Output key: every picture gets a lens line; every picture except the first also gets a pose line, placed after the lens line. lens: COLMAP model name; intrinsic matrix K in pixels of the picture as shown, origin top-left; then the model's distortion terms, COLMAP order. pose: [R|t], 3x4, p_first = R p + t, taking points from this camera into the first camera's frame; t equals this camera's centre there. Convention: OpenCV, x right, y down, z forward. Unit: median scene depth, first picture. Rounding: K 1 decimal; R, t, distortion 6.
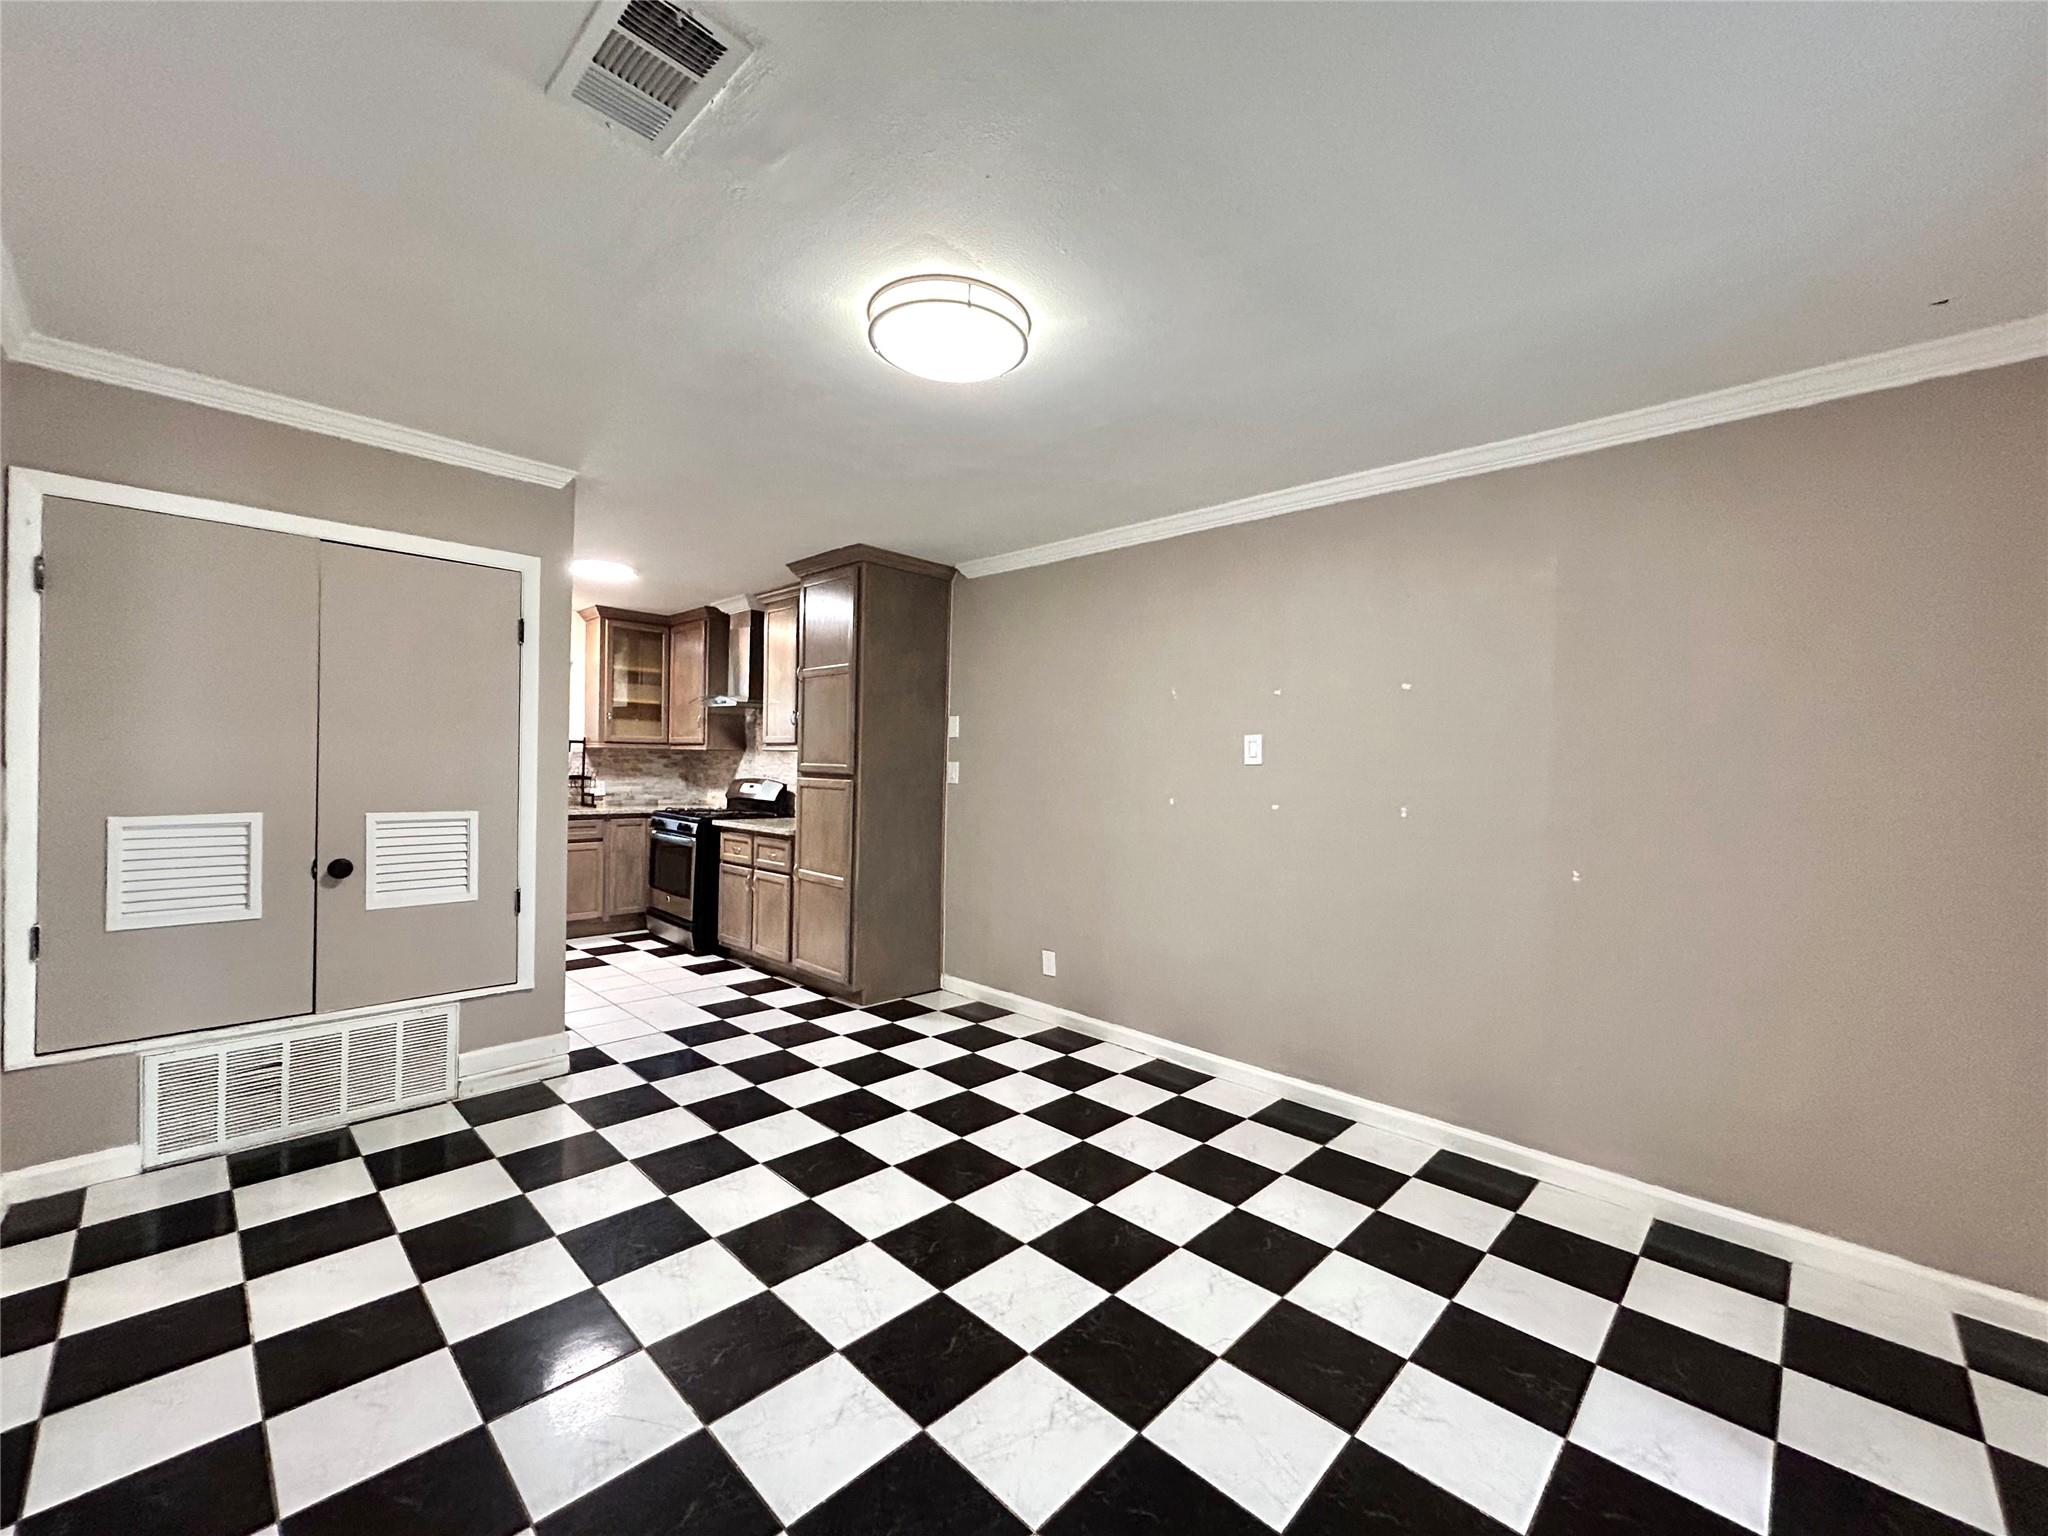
lens RADIAL K [[830.1, 0, 1021.7], [0, 830.1, 770.4], [0, 0, 1]] dist [-0.001464, -0.000200]
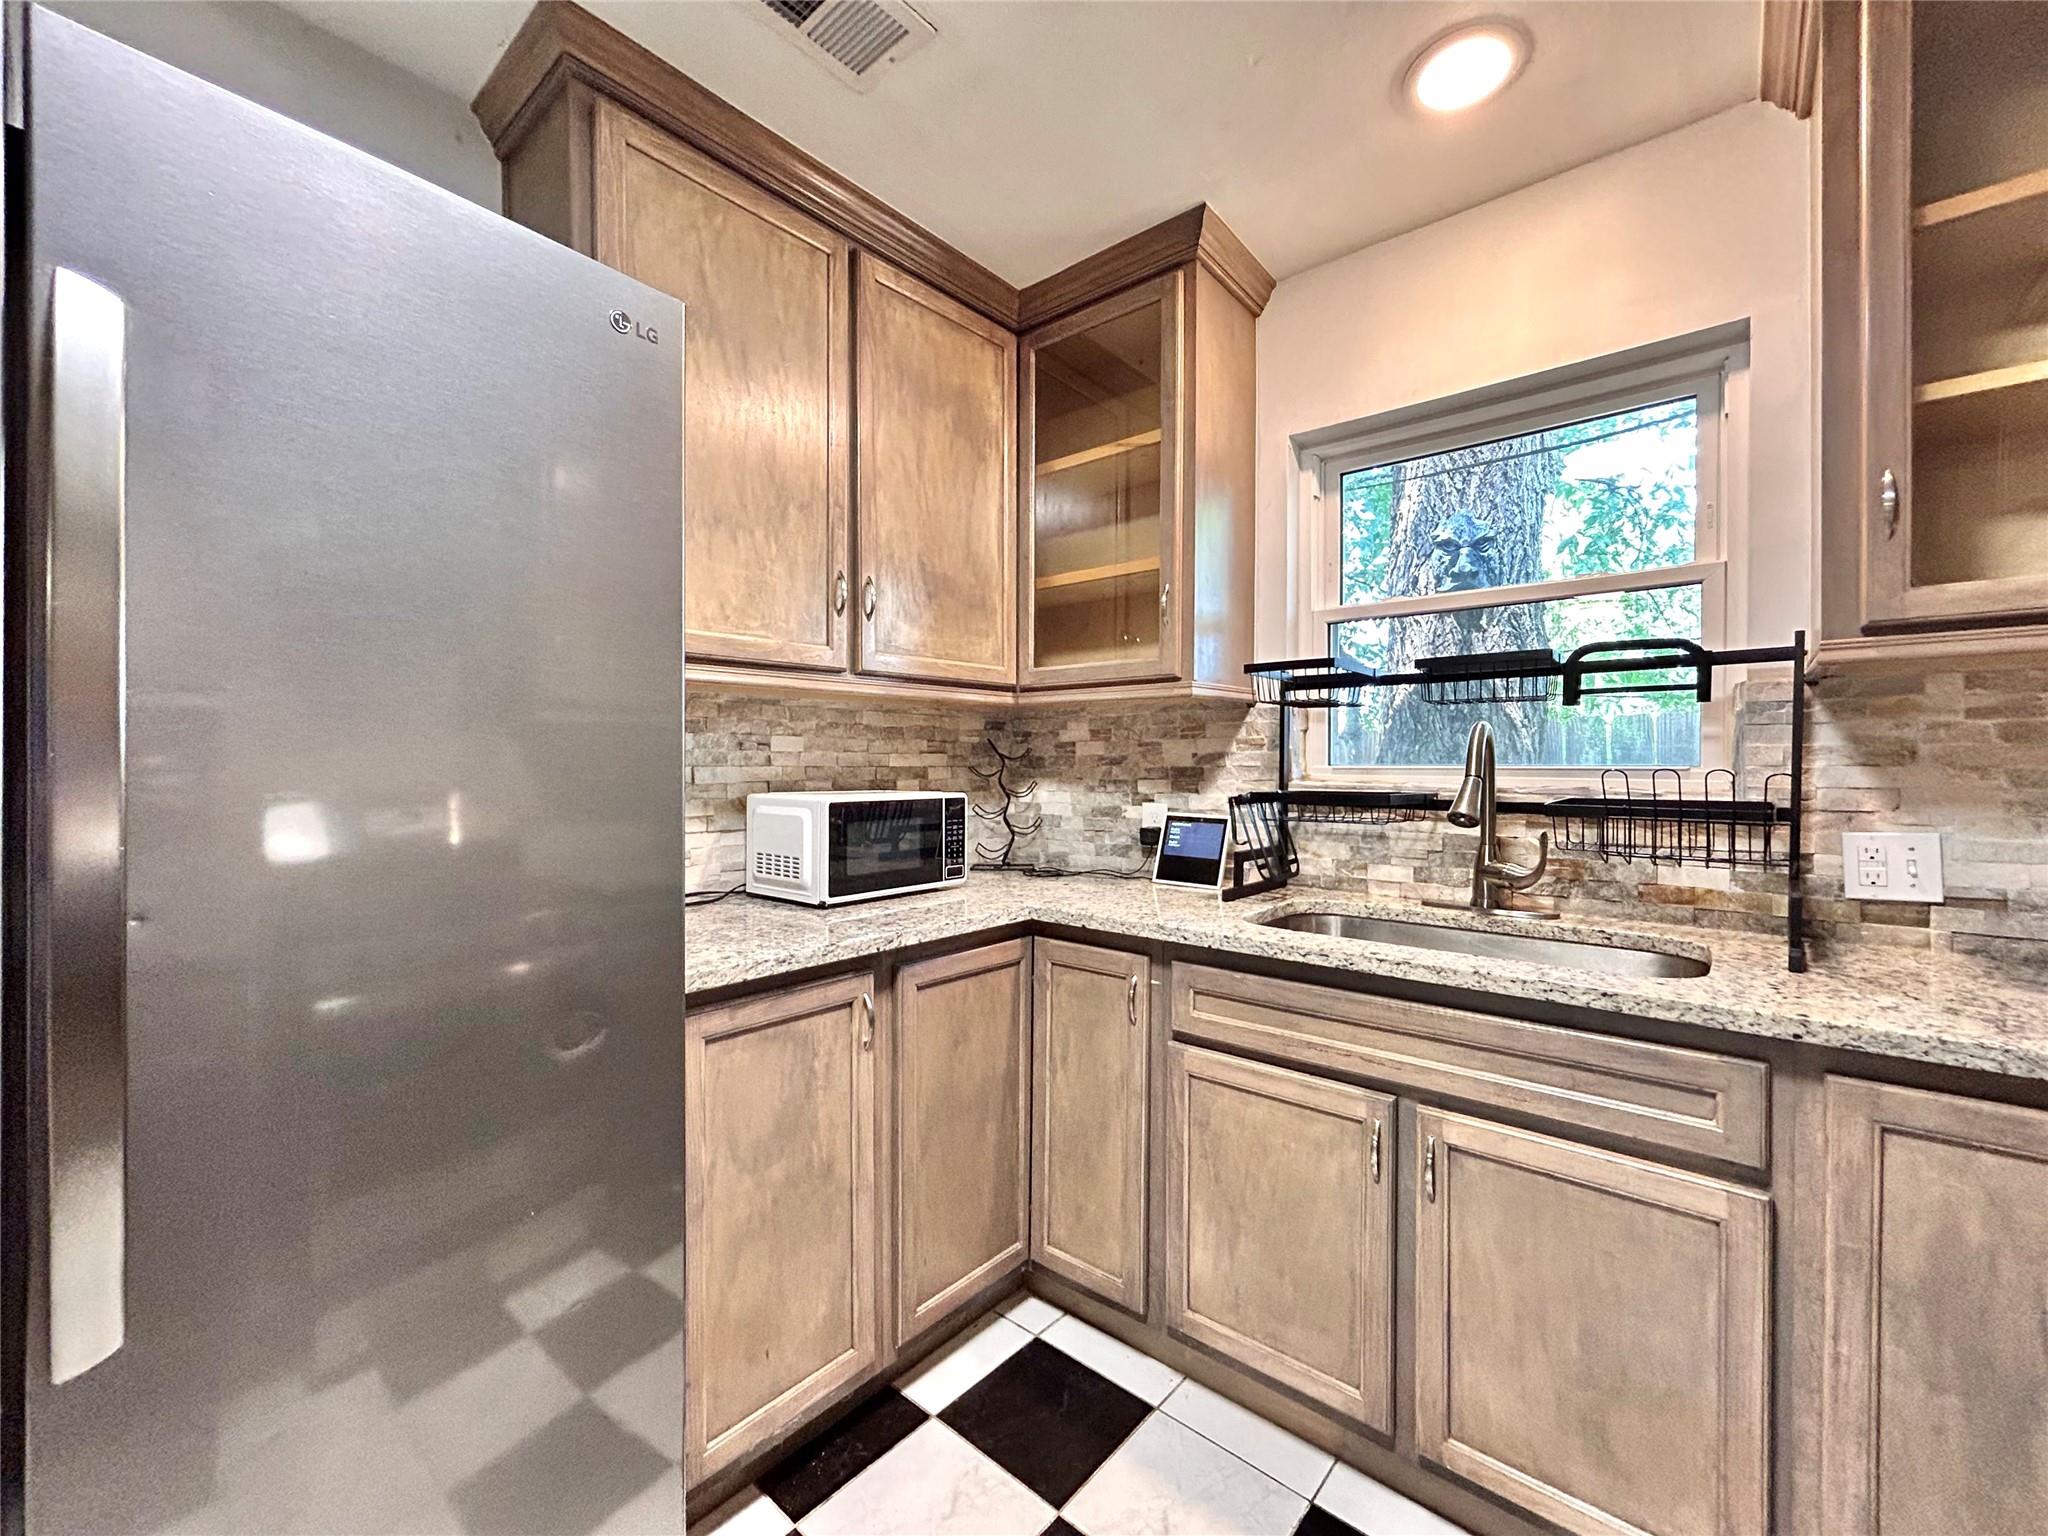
lens RADIAL K [[827.3, 0, 1024.0], [0, 827.3, 768.0], [0, 0, 1]] dist [0.000974, 0.000159]
pose [[0.055938, -0.013537, -0.998342, -0.320384], [-0.004244, 0.999896, -0.013795, 0.000473], [0.998425, 0.005009, 0.055874, 0.787330]]
